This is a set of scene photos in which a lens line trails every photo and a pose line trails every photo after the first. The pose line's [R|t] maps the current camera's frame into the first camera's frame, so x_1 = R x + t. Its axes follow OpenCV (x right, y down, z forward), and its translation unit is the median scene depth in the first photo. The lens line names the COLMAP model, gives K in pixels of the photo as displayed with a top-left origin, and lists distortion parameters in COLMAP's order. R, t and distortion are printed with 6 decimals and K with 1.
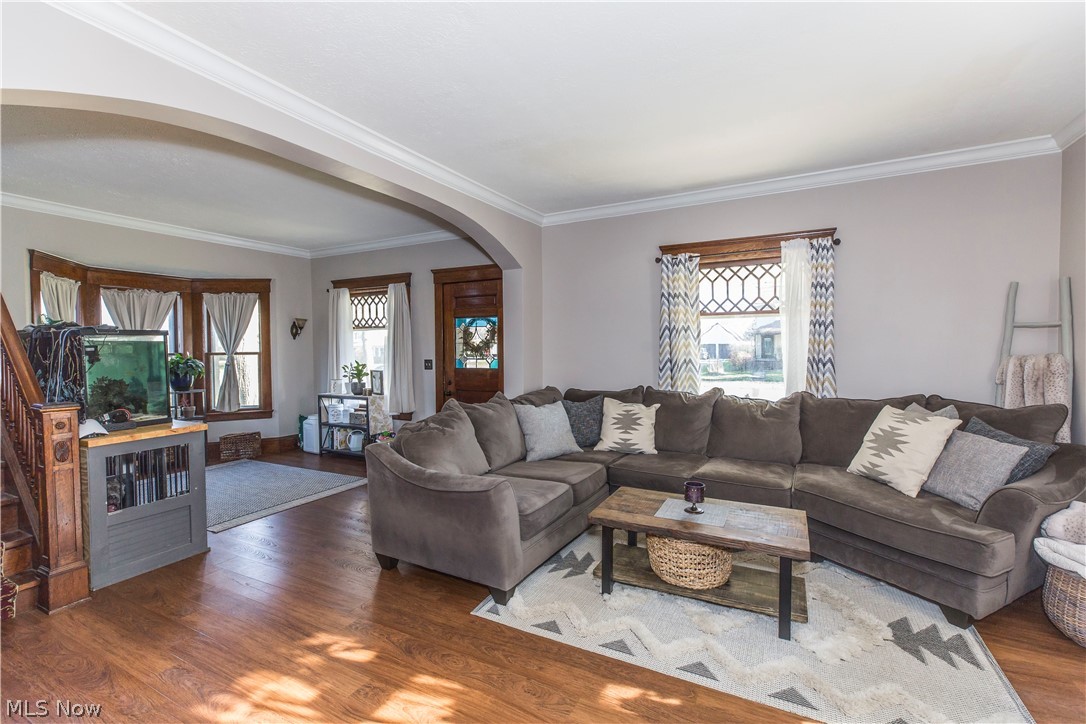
lens RADIAL K [[492.5, 0, 543.0], [0, 492.5, 362.0], [0, 0, 1]] dist [0.003556, 0.001235]
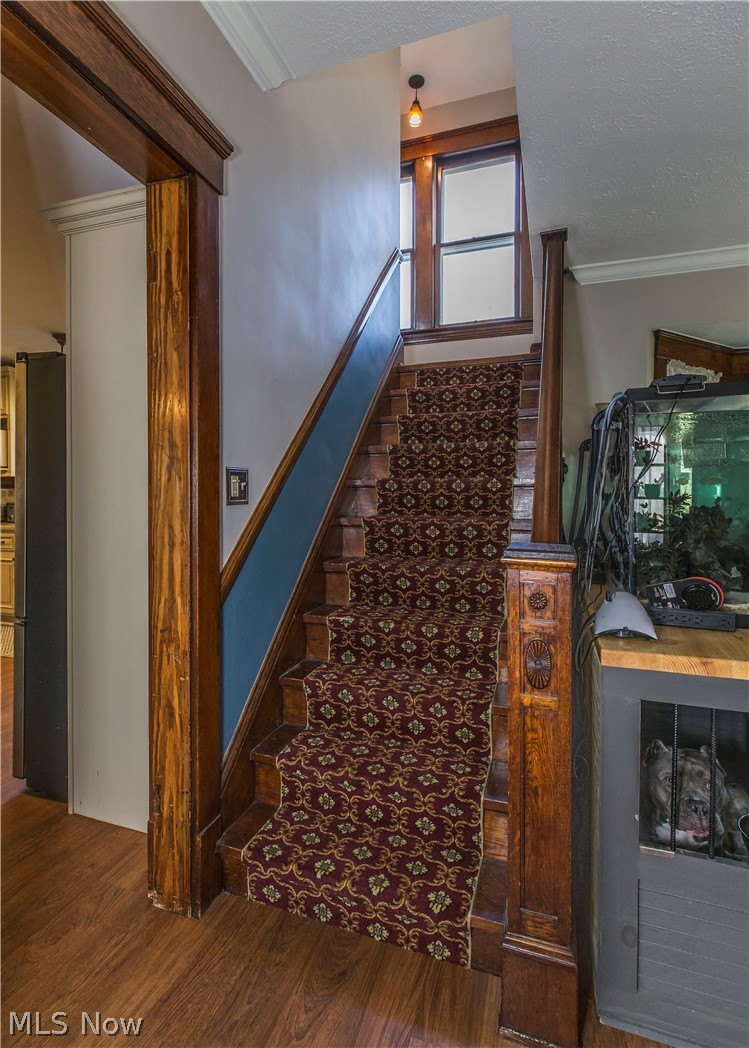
lens RADIAL K [[503.8, 0, 373.5], [0, 503.8, 498.8], [0, 0, 1]] dist [0.000968, 0.000114]
pose [[0.145408, 0.021421, -0.989140, -0.527501], [-0.032663, 0.999325, 0.016840, 0.035810], [0.988832, 0.029860, 0.146010, 0.730138]]
